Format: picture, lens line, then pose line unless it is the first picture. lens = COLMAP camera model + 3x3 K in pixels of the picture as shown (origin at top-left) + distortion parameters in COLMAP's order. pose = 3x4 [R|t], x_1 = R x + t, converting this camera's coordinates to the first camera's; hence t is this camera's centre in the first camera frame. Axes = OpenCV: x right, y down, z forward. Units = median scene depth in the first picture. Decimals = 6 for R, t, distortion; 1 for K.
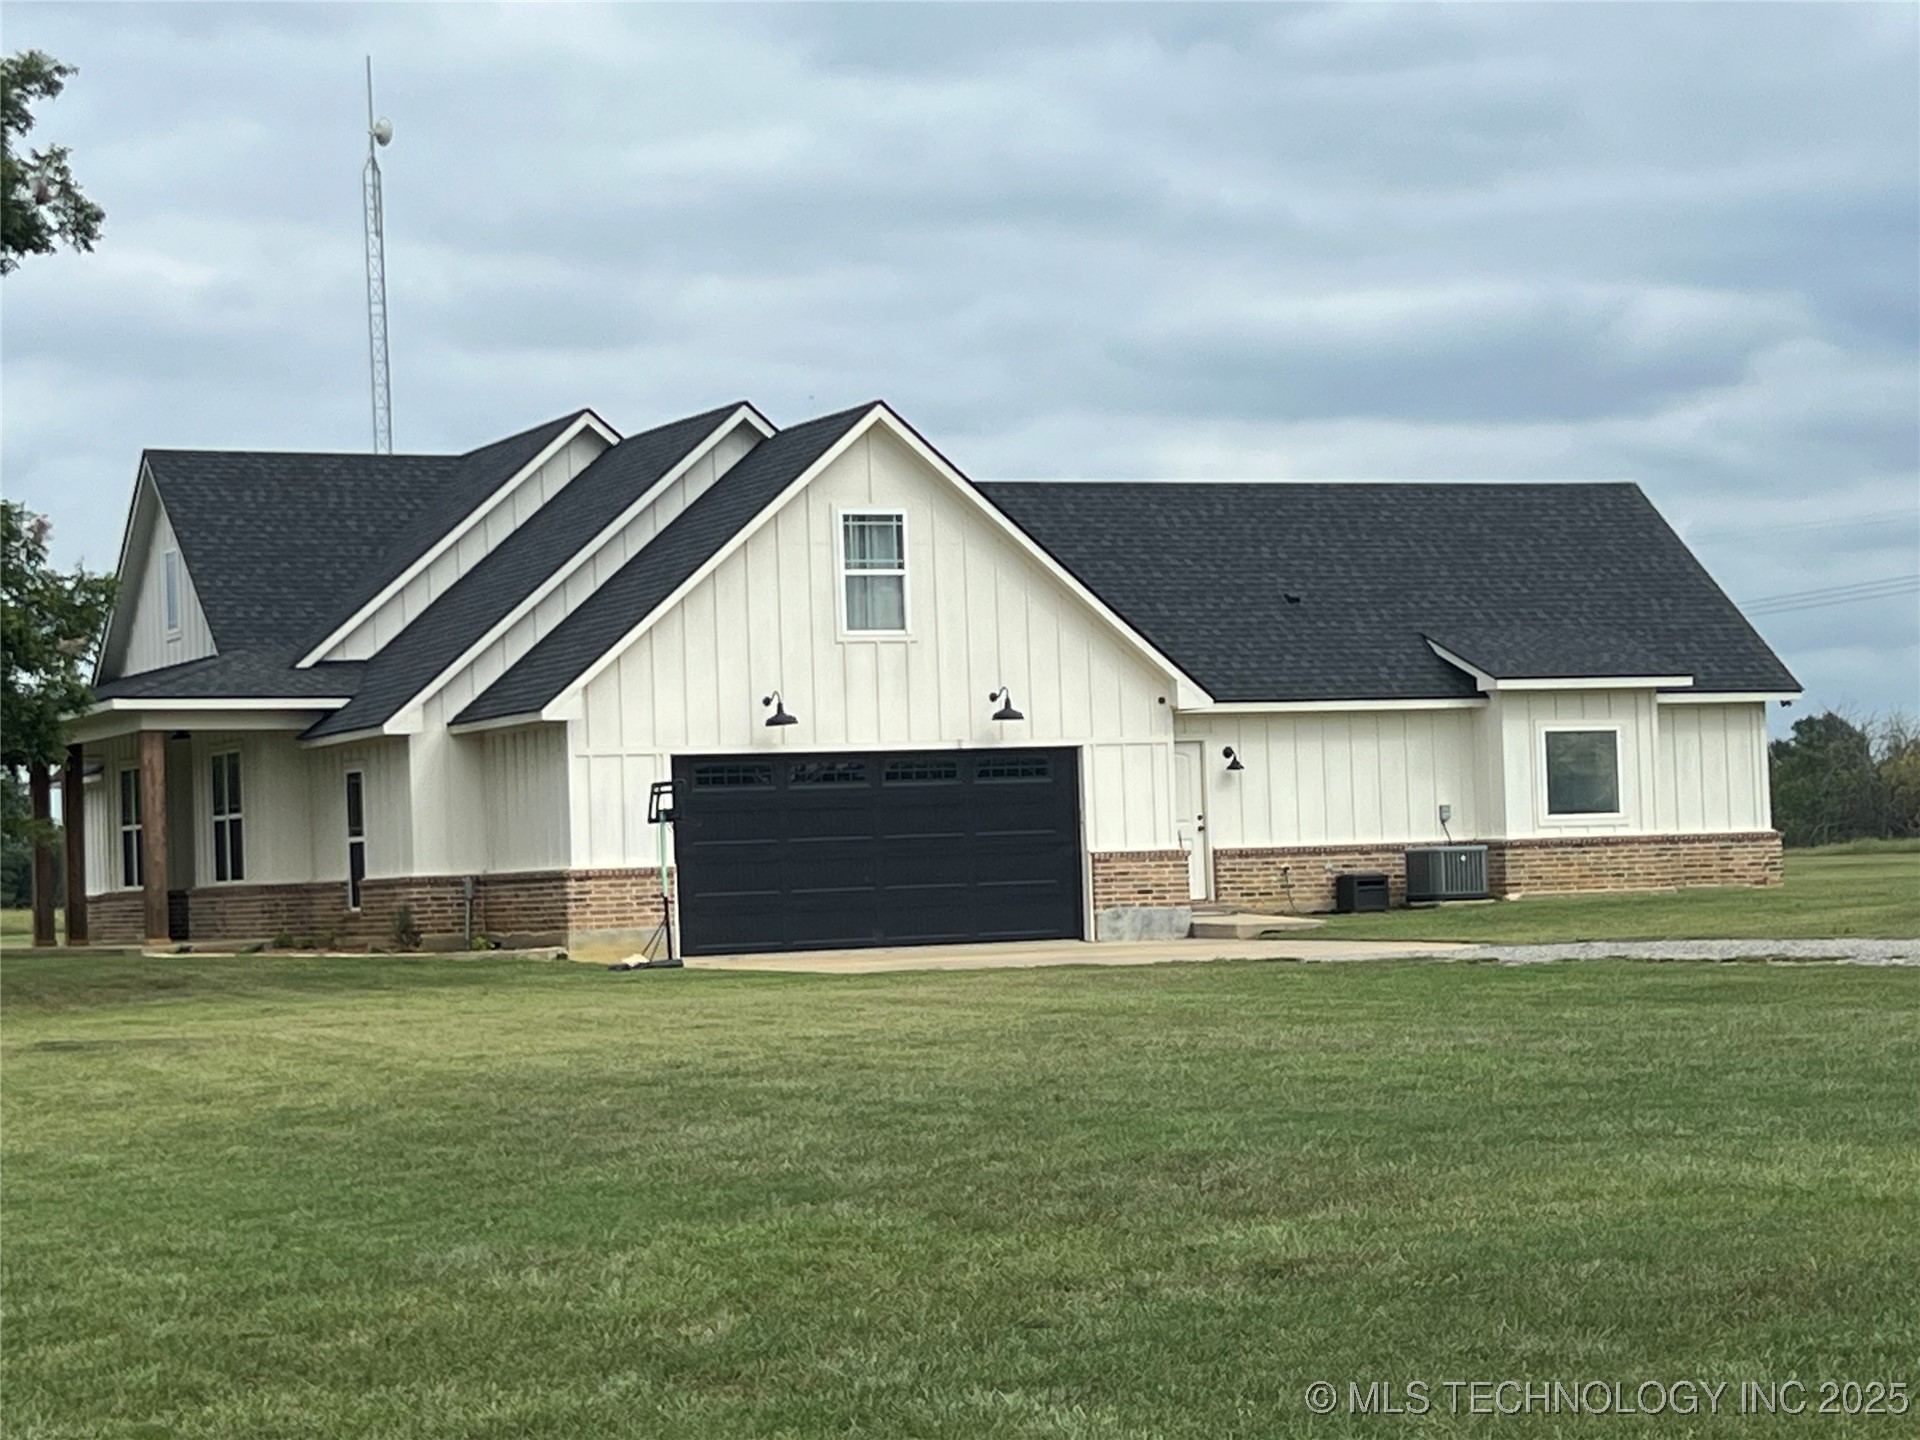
lens RADIAL K [[4231.6, 0, 959.1], [0, 4231.6, 711.1], [0, 0, 1]] dist [0.186542, 0.000000]
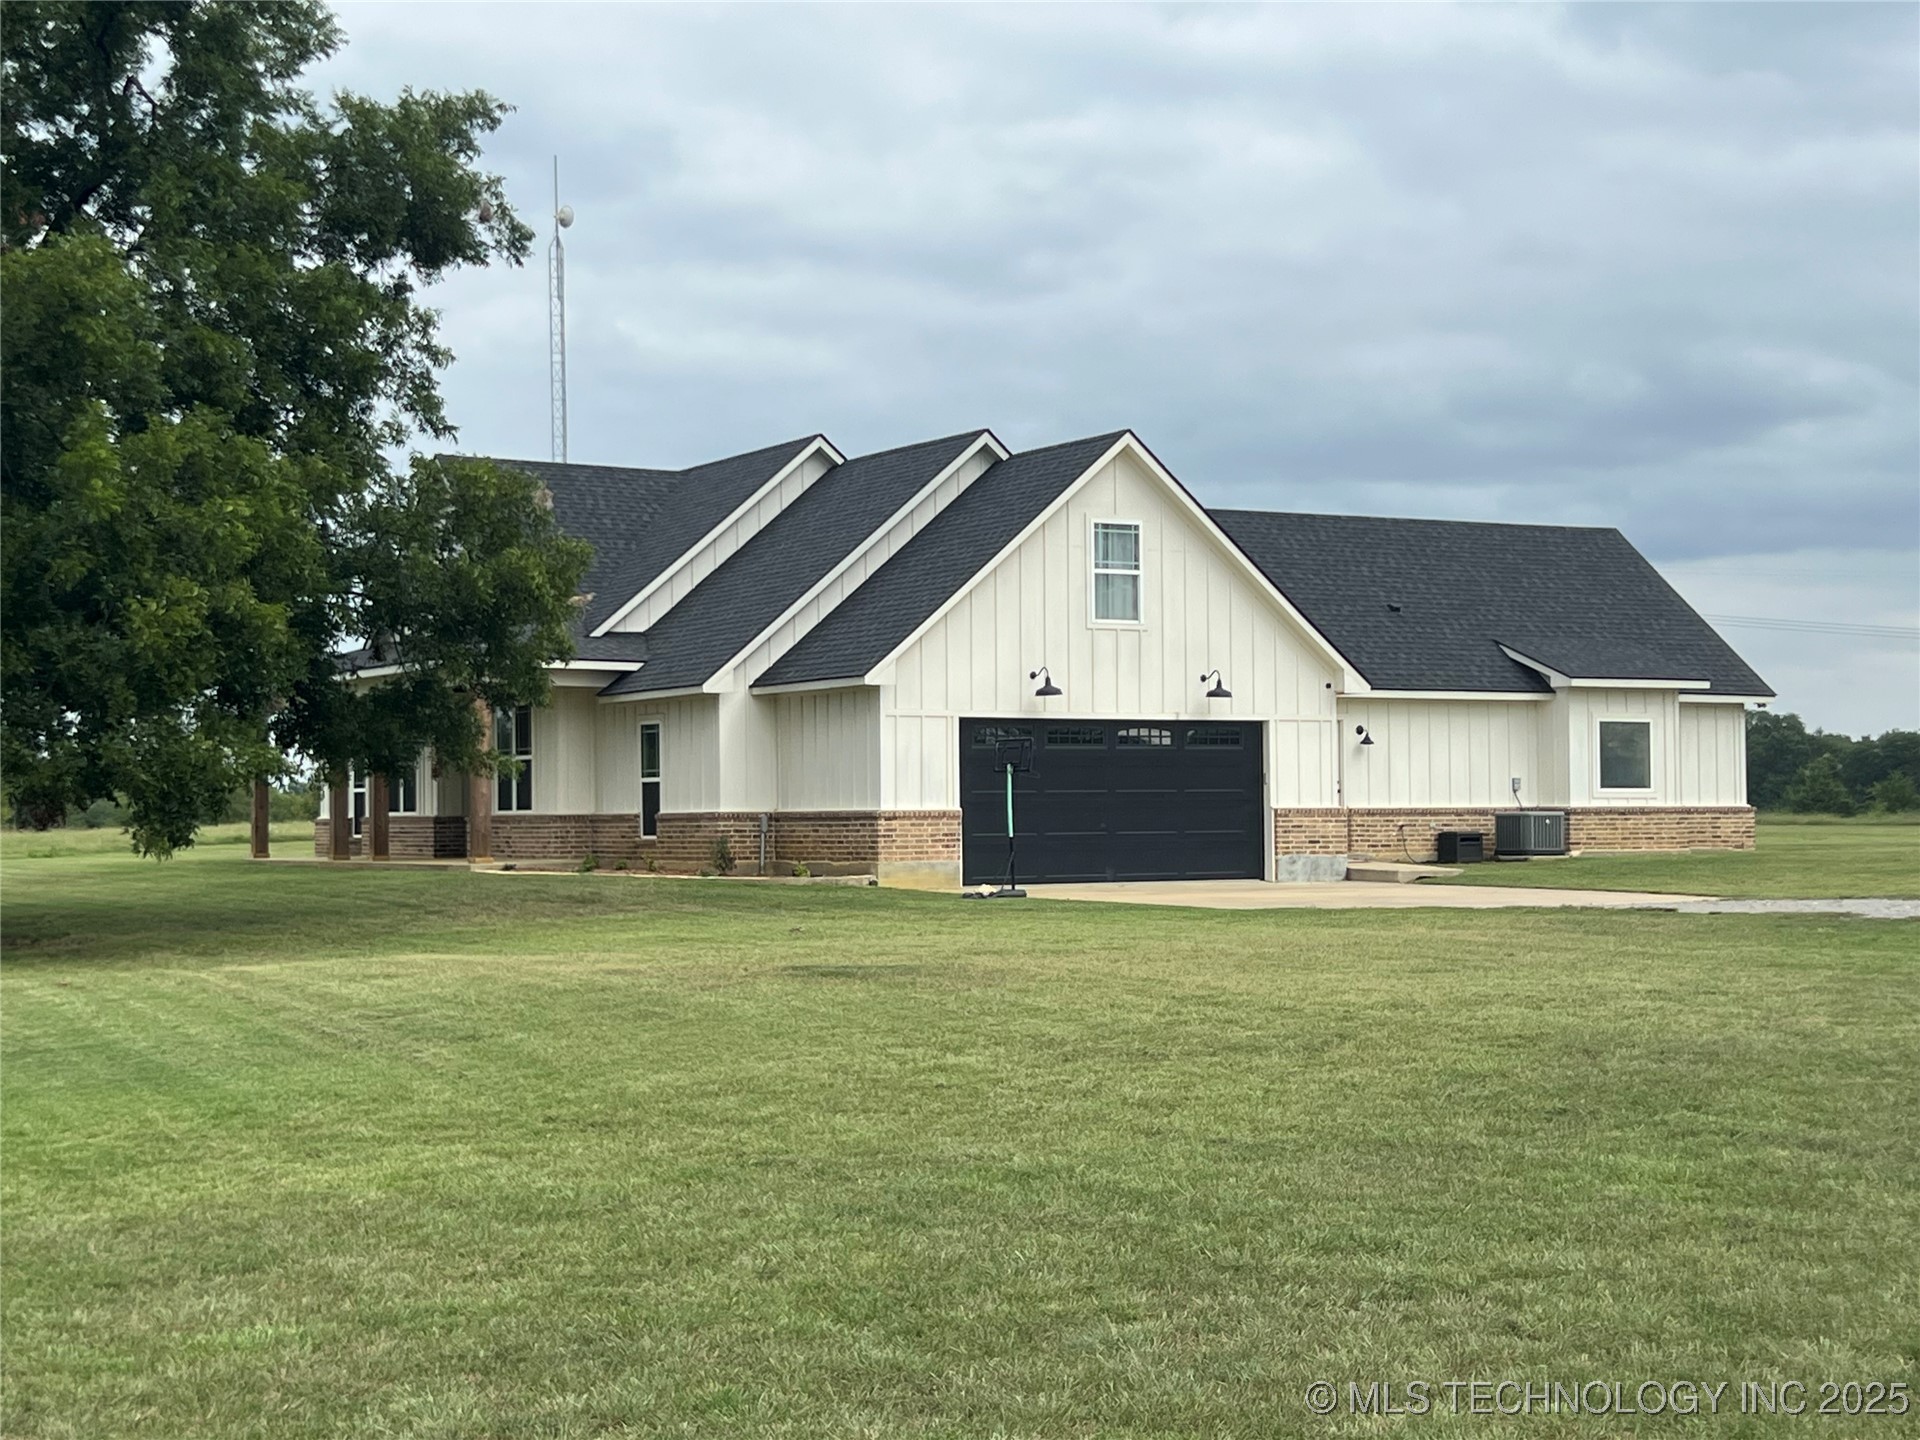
lens RADIAL K [[2906.1, 0, 961.8], [0, 2906.1, 731.2], [0, 0, 1]] dist [0.166912, 0.000000]
pose [[0.993664, 0.031249, 0.107964, -0.145259], [-0.032183, 0.999458, 0.006920, 0.008000], [-0.107689, -0.010351, 0.994131, 0.170662]]
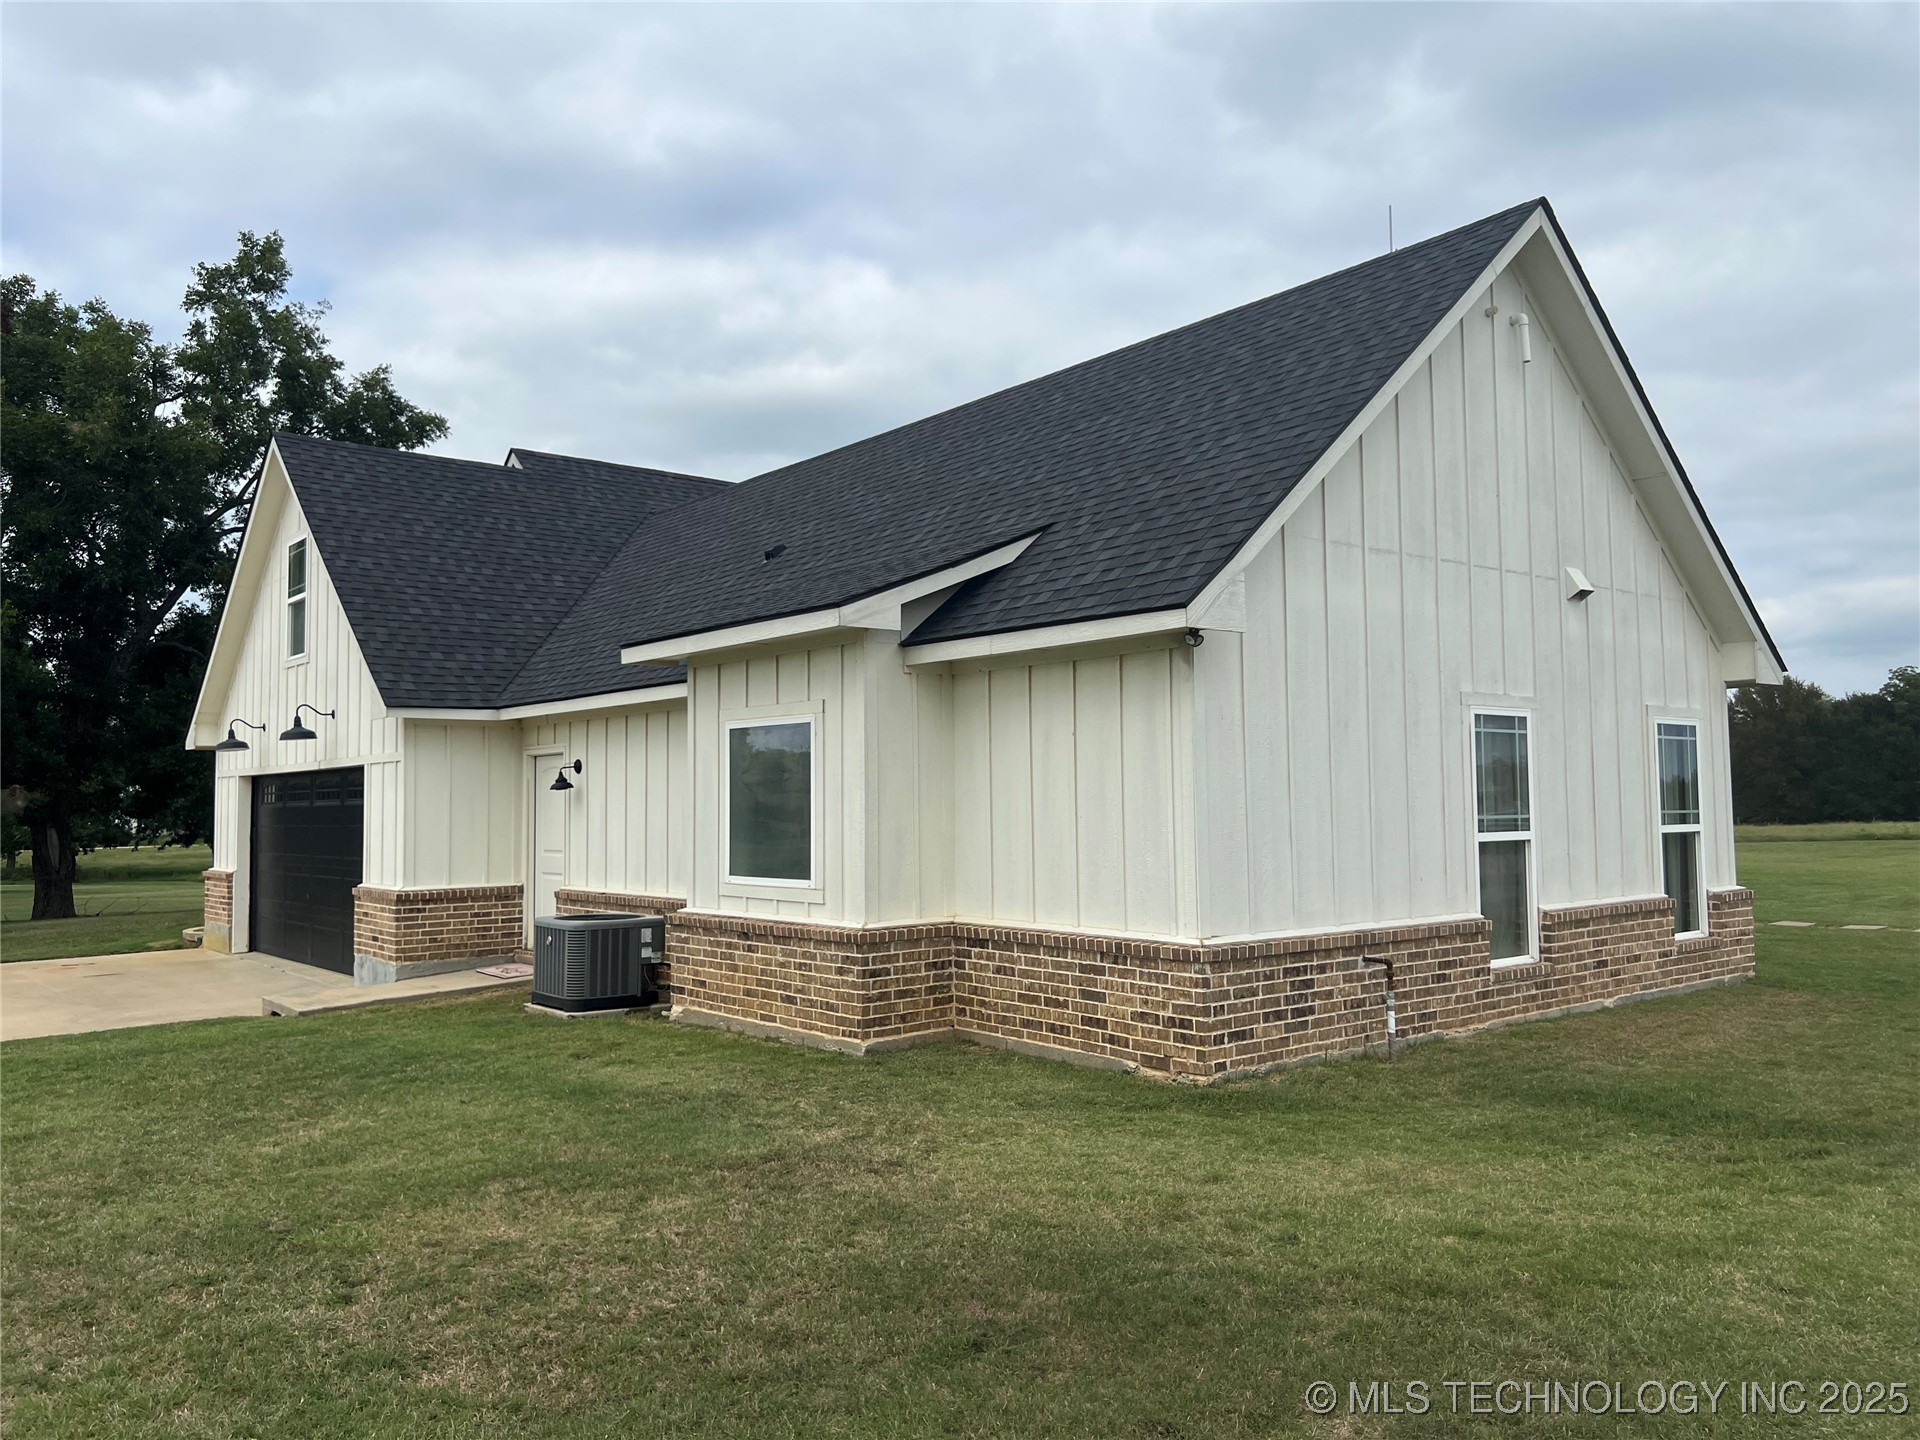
lens RADIAL K [[1445.5, 0, 951.0], [0, 1445.5, 741.3], [0, 0, 1]] dist [0.055192, -0.008233]
pose [[0.267848, -0.009254, -0.963417, 0.345303], [0.040674, 0.999171, 0.001711, 0.007433], [0.962602, -0.039645, 0.268003, 1.007861]]
